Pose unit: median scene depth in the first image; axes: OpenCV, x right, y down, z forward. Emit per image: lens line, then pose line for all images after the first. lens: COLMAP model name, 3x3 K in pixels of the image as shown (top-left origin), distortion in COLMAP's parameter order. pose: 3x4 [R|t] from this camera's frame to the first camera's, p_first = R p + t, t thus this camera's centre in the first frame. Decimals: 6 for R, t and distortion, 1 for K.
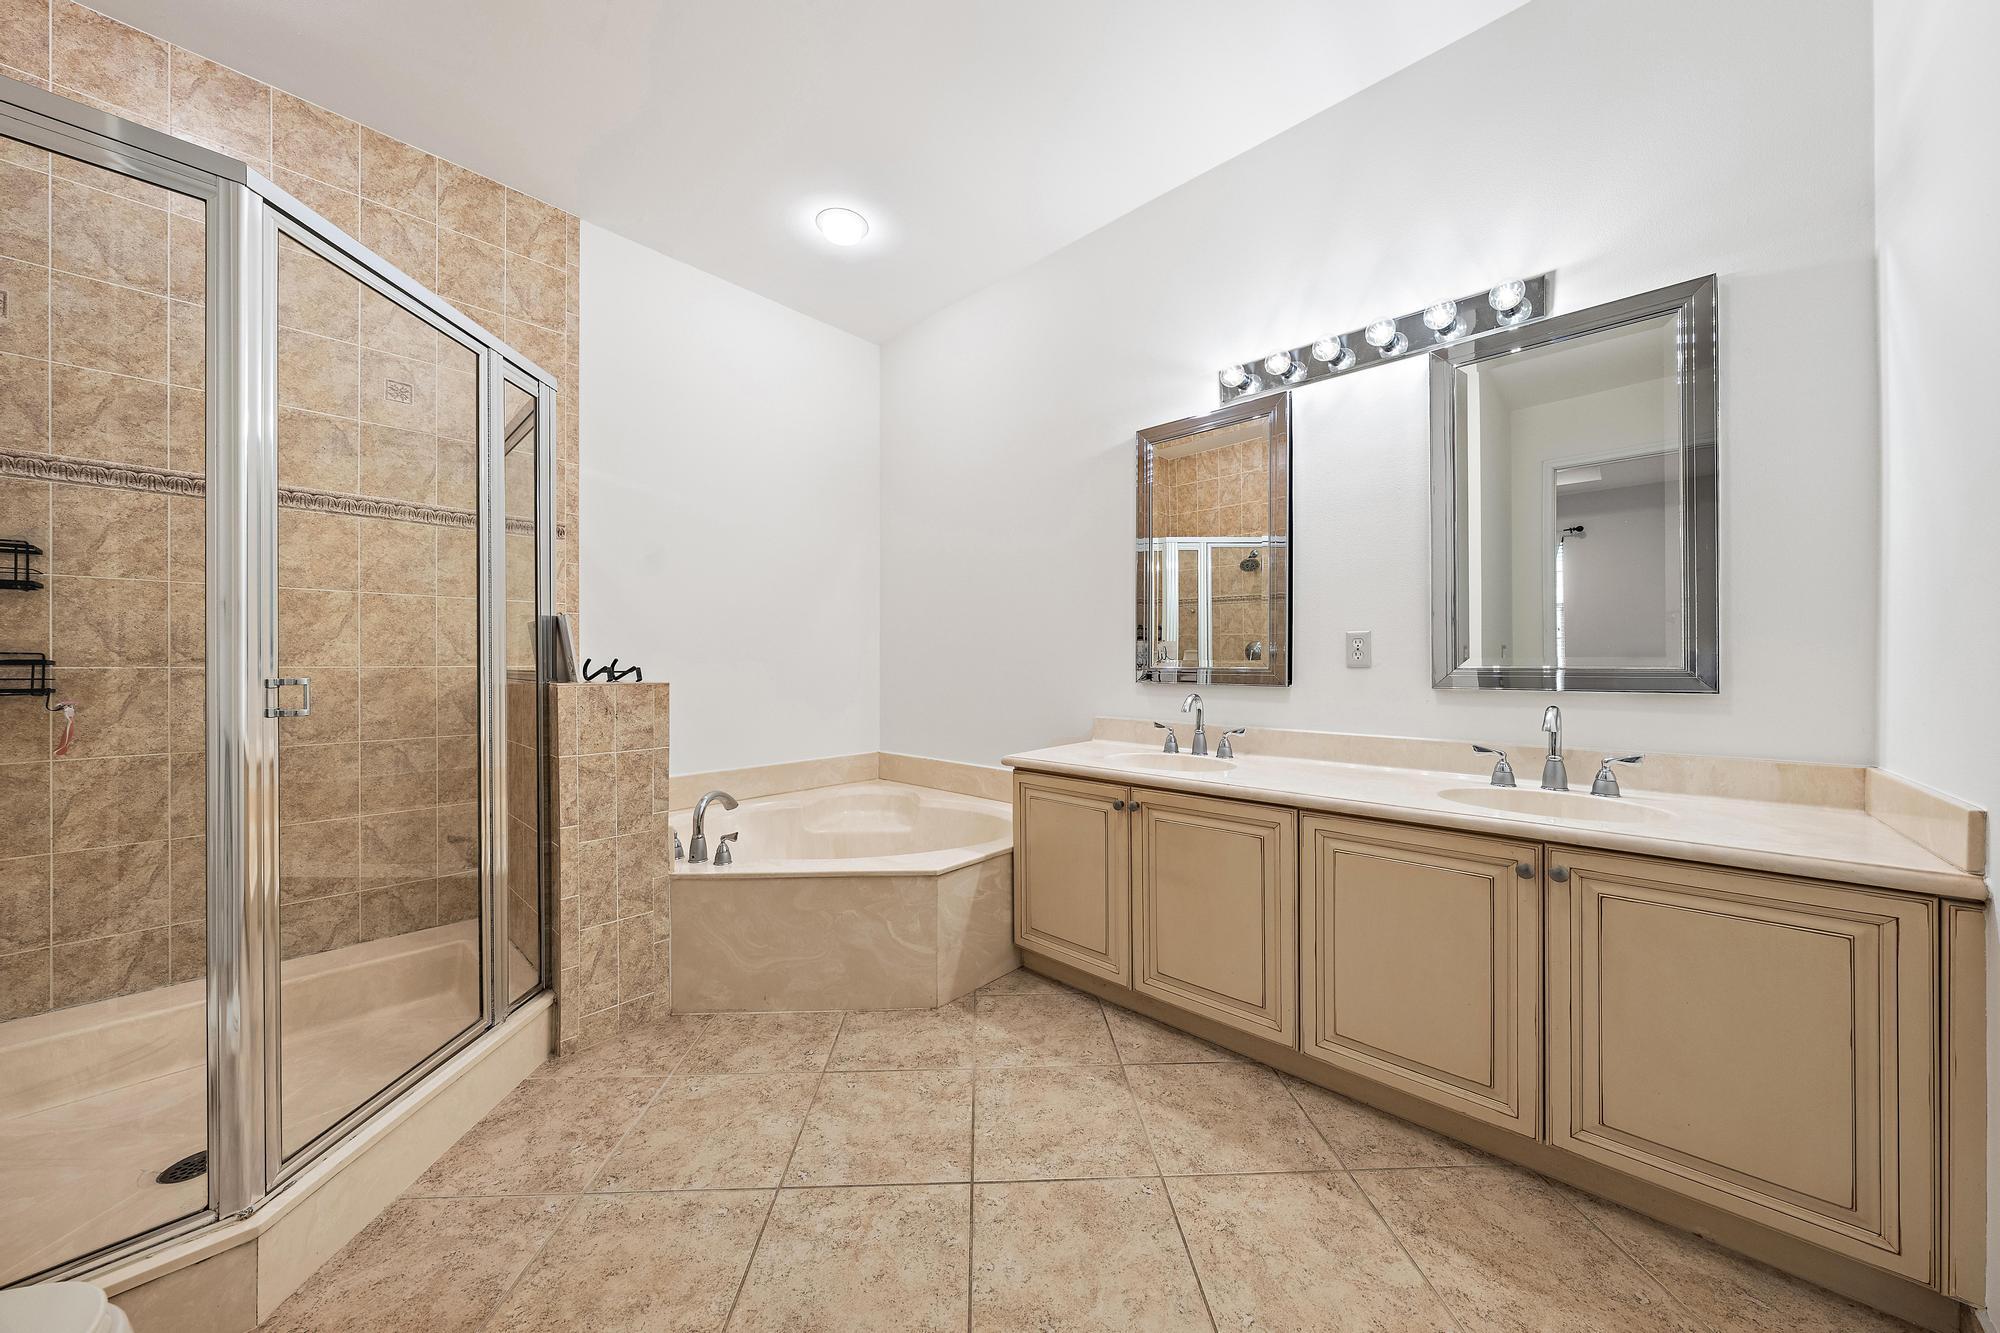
lens RADIAL K [[681.5, 0, 1004.1], [0, 681.5, 661.8], [0, 0, 1]] dist [0.000469, 0.000030]
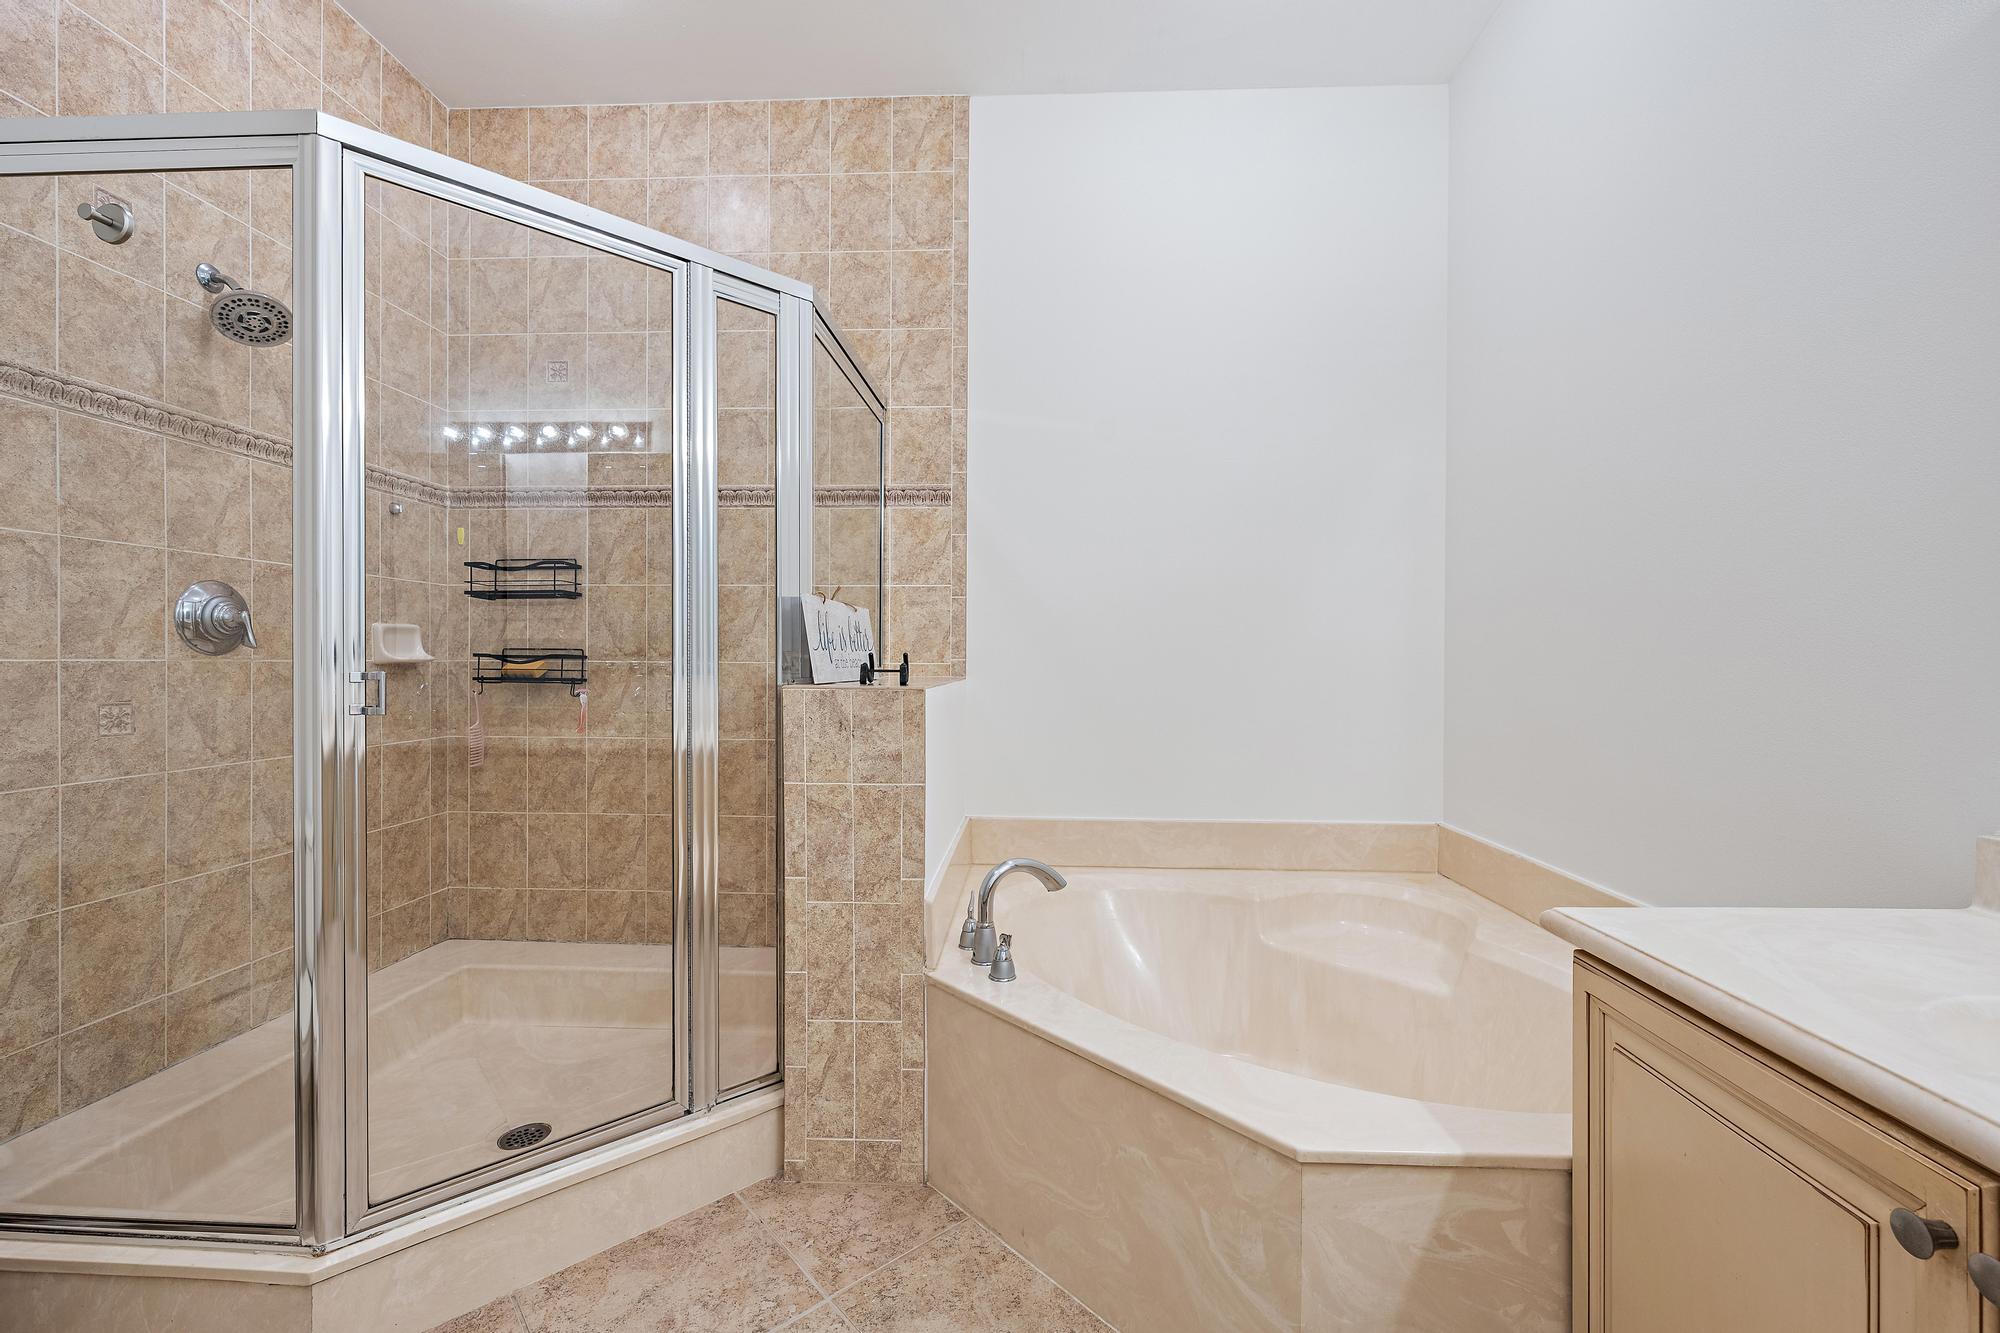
lens RADIAL K [[822.8, 0, 1001.6], [0, 822.8, 664.7], [0, 0, 1]] dist [0.000547, -0.001528]
pose [[0.638758, 0.007388, -0.769372, 0.183948], [-0.004072, 0.999972, 0.006222, 0.002256], [0.769397, -0.000841, 0.638770, 0.557820]]
